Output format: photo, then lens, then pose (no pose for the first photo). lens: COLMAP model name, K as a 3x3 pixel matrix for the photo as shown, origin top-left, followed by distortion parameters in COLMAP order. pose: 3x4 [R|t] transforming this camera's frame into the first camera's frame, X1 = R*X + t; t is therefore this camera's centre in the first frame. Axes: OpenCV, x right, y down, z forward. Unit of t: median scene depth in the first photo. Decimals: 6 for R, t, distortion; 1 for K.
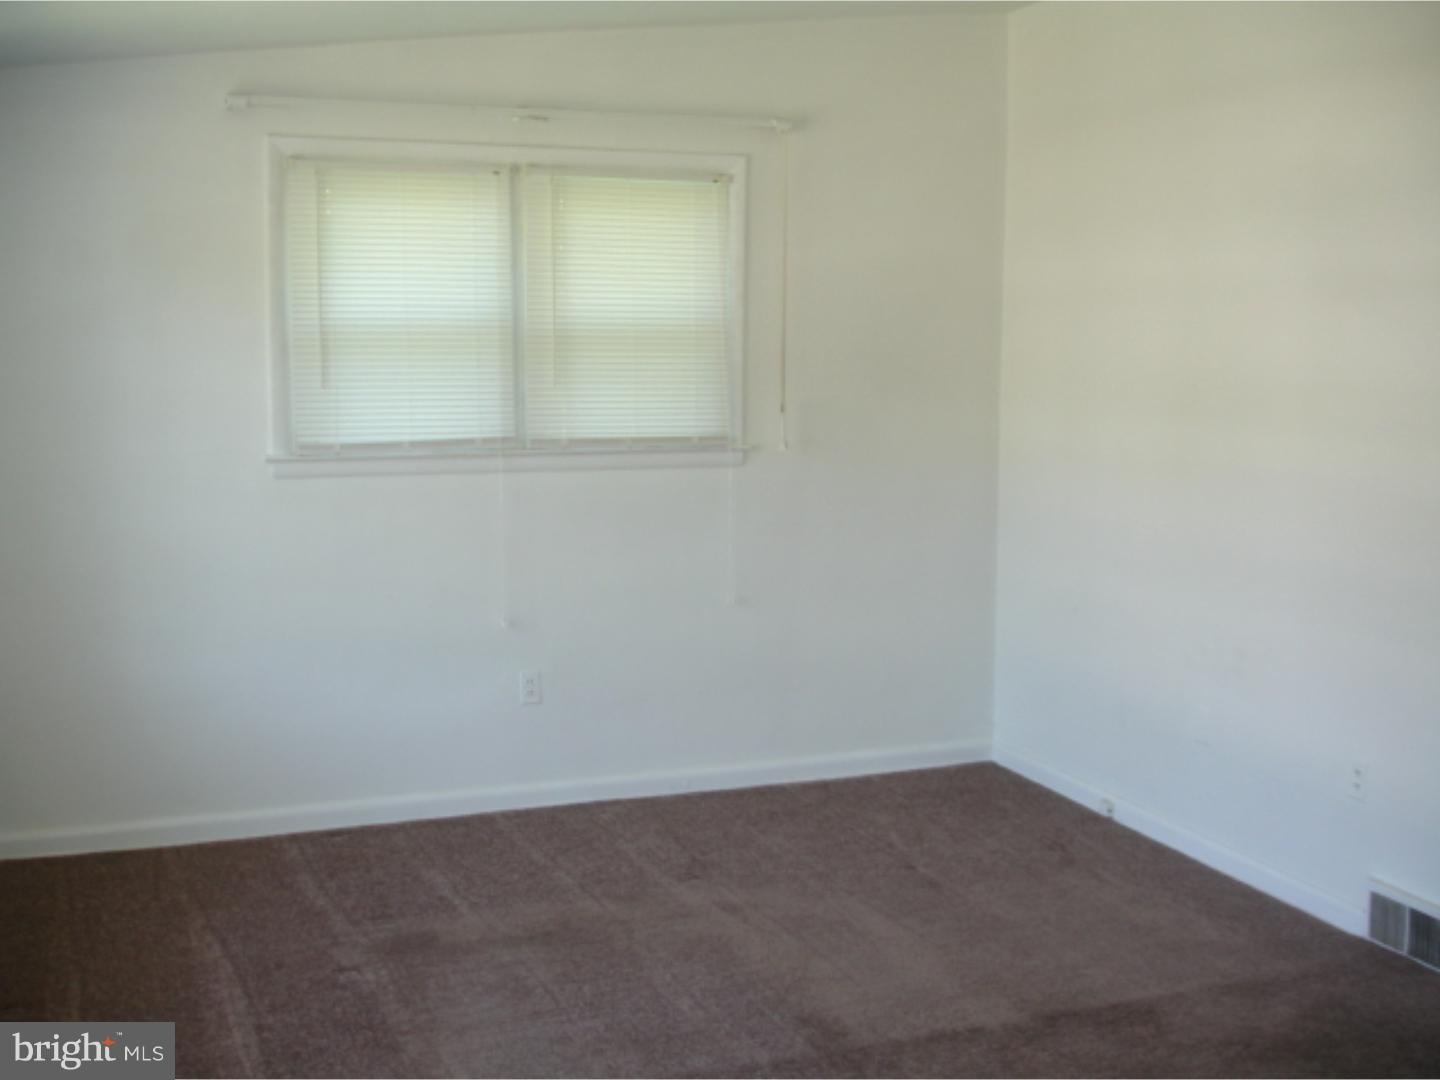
lens RADIAL K [[1597.3, 0, 720.0], [0, 1597.3, 540.0], [0, 0, 1]] dist [-0.115236, -0.055333]
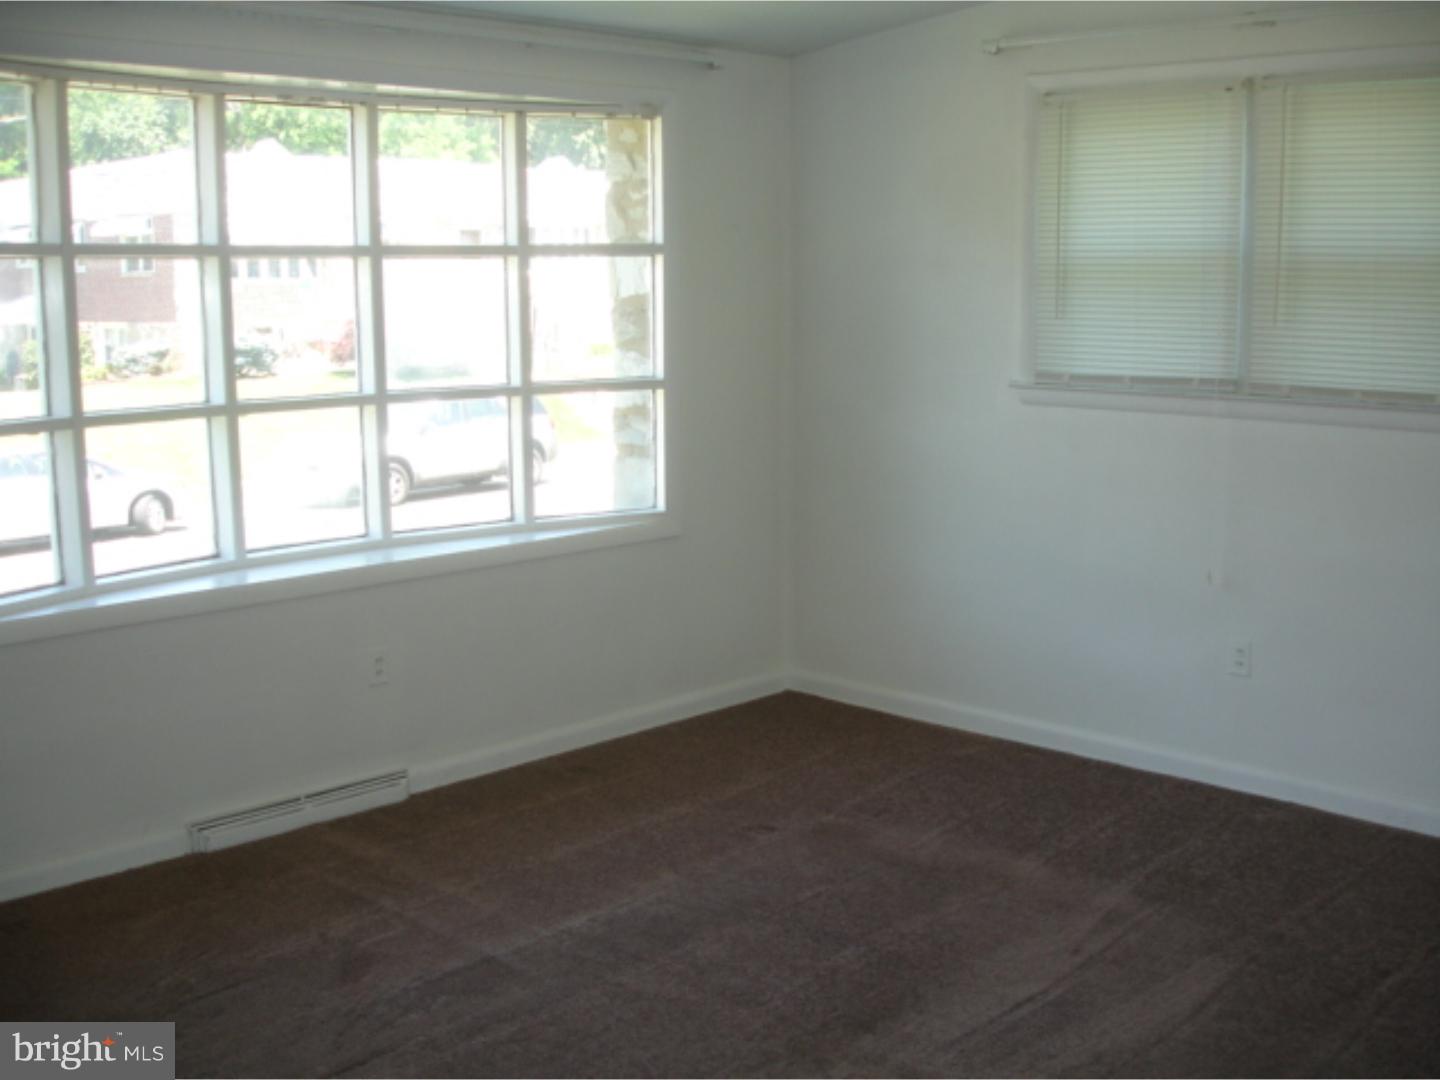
lens RADIAL K [[1597.3, 0, 720.0], [0, 1597.3, 540.0], [0, 0, 1]] dist [-0.115236, -0.055333]
pose [[0.403748, 0.144732, -0.903350, 0.592782], [-0.104850, 0.988221, 0.111468, -0.044608], [0.908842, 0.049712, 0.414167, 0.375025]]
